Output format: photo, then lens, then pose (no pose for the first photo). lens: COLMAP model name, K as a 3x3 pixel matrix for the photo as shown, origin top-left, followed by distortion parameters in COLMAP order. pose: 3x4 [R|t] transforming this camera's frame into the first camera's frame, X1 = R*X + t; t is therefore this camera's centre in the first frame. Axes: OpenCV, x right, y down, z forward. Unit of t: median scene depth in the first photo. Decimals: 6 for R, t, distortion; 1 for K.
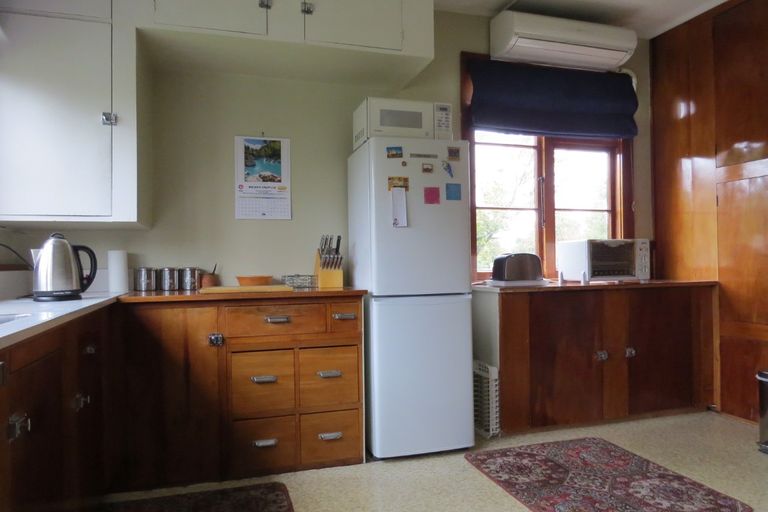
lens RADIAL K [[550.0, 0, 386.0], [0, 550.0, 253.8], [0, 0, 1]] dist [-0.015294, 0.001768]
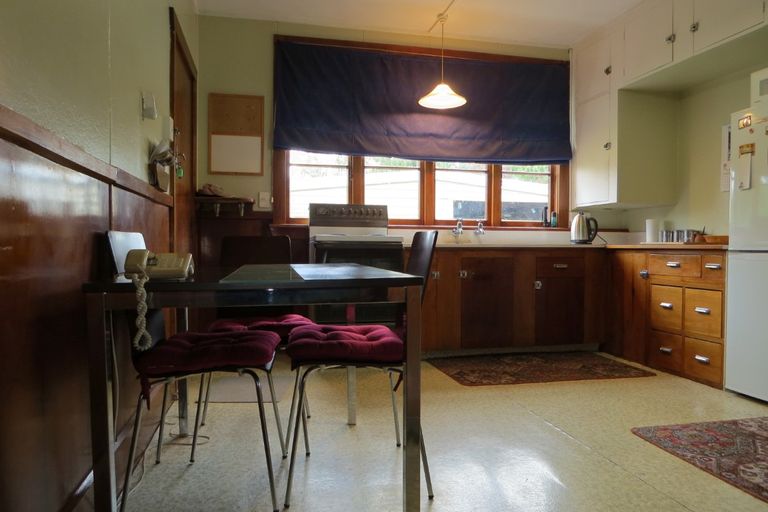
lens RADIAL K [[550.0, 0, 386.0], [0, 550.0, 253.8], [0, 0, 1]] dist [-0.015294, 0.001768]
pose [[-0.080949, 0.027995, -0.996325, 1.239959], [0.007573, 0.999594, 0.027472, 0.047702], [0.996690, -0.005321, -0.081128, 0.379188]]
